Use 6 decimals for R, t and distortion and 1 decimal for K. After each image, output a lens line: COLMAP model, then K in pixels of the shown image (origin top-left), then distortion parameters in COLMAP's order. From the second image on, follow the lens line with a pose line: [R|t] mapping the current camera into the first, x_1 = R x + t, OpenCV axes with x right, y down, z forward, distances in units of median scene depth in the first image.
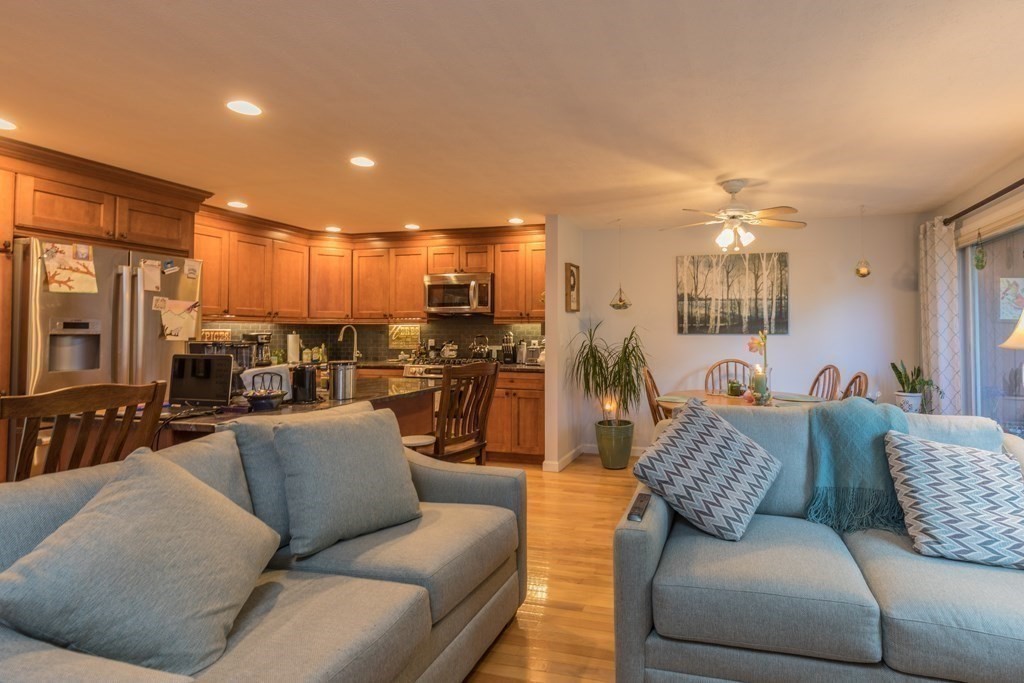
lens RADIAL K [[492.1, 0, 617.2], [0, 492.1, 320.9], [0, 0, 1]] dist [0.000301, 0.000014]
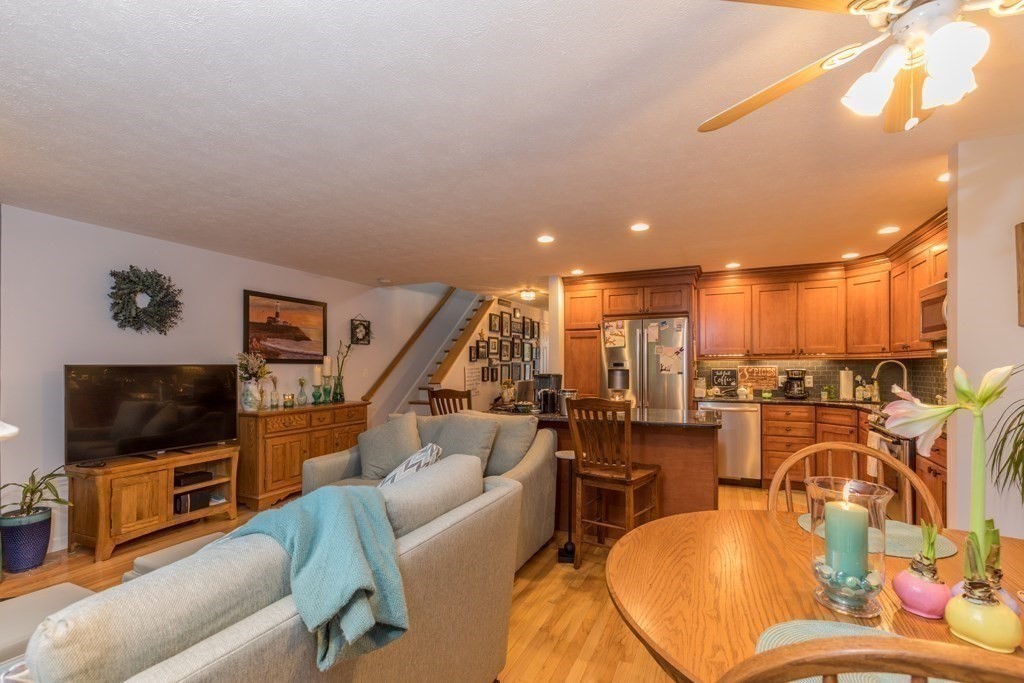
lens RADIAL K [[468.4, 0, 513.8], [0, 468.4, 367.4], [0, 0, 1]] dist [0.001616, -0.000074]
pose [[-0.204619, 0.001002, -0.978841, 0.421703], [0.023374, 0.999719, -0.003863, 0.010300], [0.978563, -0.023670, -0.204585, 0.587600]]
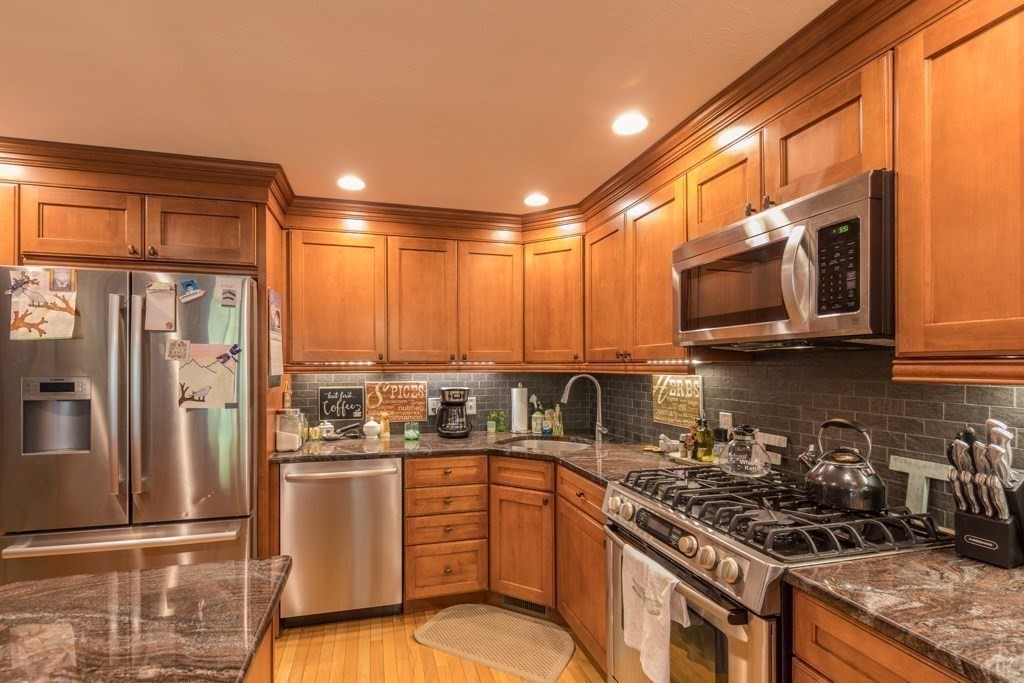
lens RADIAL K [[465.3, 0, 496.2], [0, 465.3, 366.6], [0, 0, 1]] dist [0.000796, 0.000137]
pose [[0.462743, 0.000058, -0.886492, -0.144386], [0.020796, 0.999724, 0.010920, -0.008259], [0.886248, -0.023489, 0.462614, 0.748714]]
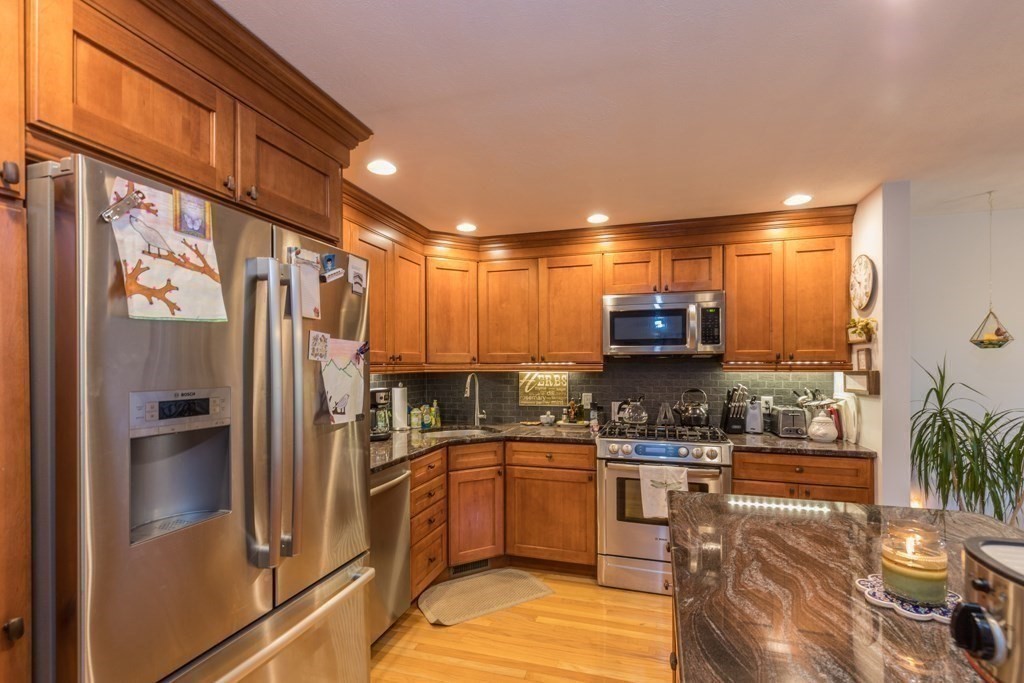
lens RADIAL K [[468.4, 0, 513.8], [0, 468.4, 367.4], [0, 0, 1]] dist [0.001616, -0.000074]
pose [[0.997903, -0.004866, -0.064542, -0.495840], [0.006642, 0.999604, 0.027338, -0.018243], [0.064384, -0.027709, 0.997540, 0.395798]]
